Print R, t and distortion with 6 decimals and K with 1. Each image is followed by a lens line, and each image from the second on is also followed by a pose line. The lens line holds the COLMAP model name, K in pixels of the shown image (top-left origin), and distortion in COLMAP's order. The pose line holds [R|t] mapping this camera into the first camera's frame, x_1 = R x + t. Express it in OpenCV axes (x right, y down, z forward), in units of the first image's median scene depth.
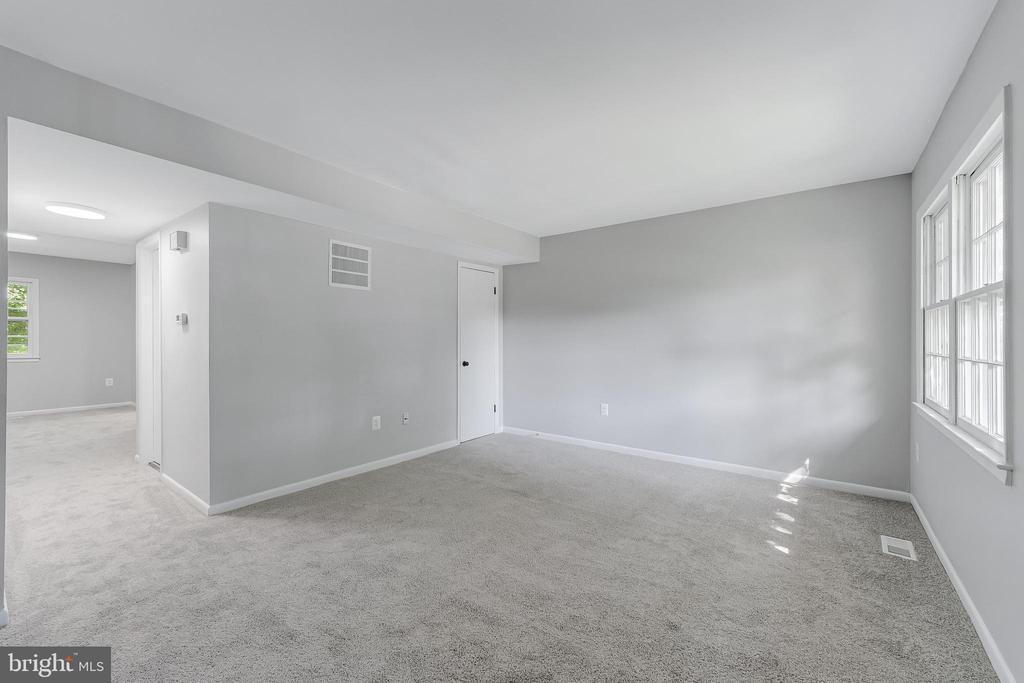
lens RADIAL K [[418.8, 0, 512.9], [0, 418.8, 330.0], [0, 0, 1]] dist [0.007123, -0.000445]
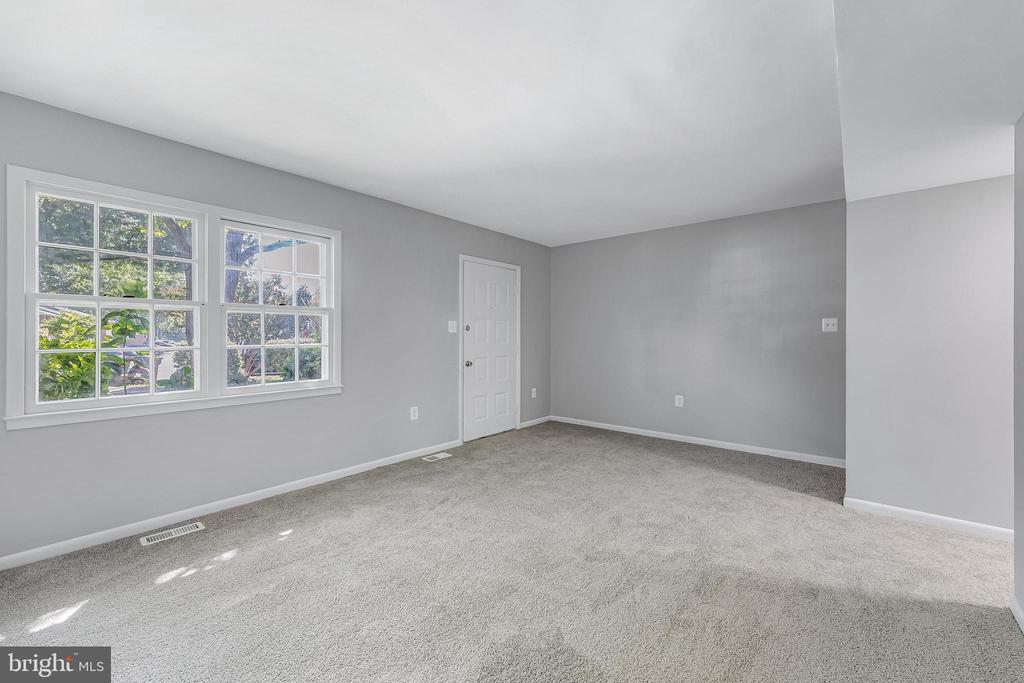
lens RADIAL K [[415.4, 0, 518.7], [0, 415.4, 333.6], [0, 0, 1]] dist [-0.000095, -0.000459]
pose [[-0.998433, -0.004082, 0.055817, 0.001765], [-0.005256, 0.999768, -0.020895, 0.025166], [-0.055719, -0.021155, -0.998222, 1.353877]]
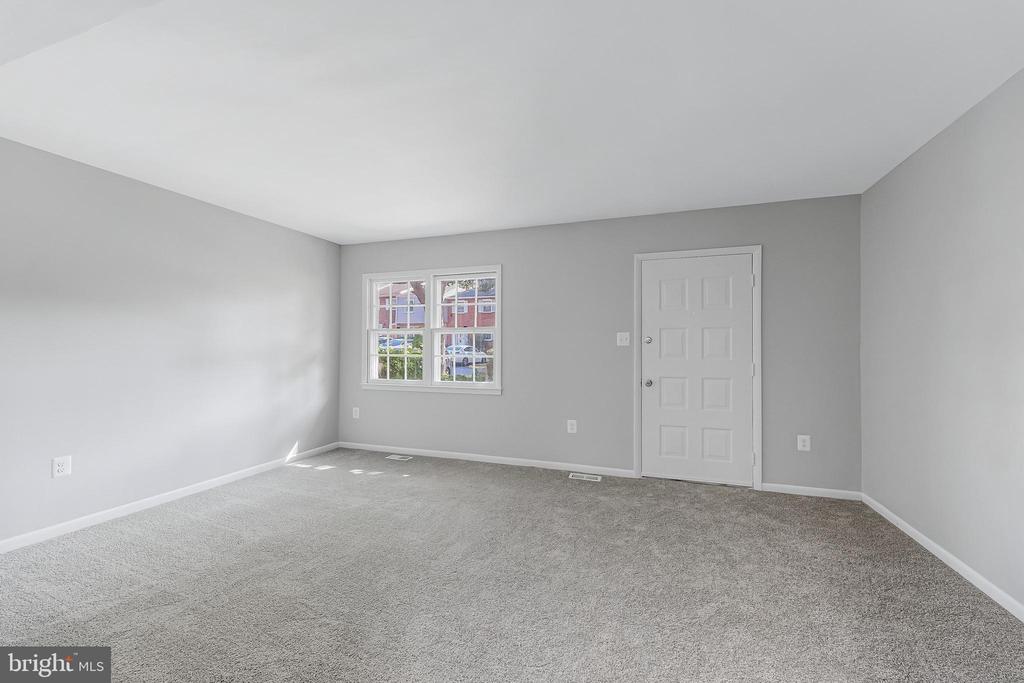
lens RADIAL K [[411.4, 0, 514.6], [0, 411.4, 341.6], [0, 0, 1]] dist [-0.002064, -0.000346]
pose [[-0.290556, 0.010696, 0.956798, -0.679801], [-0.021298, 0.999617, -0.017642, 0.011631], [-0.956621, -0.025504, -0.290217, 0.718087]]
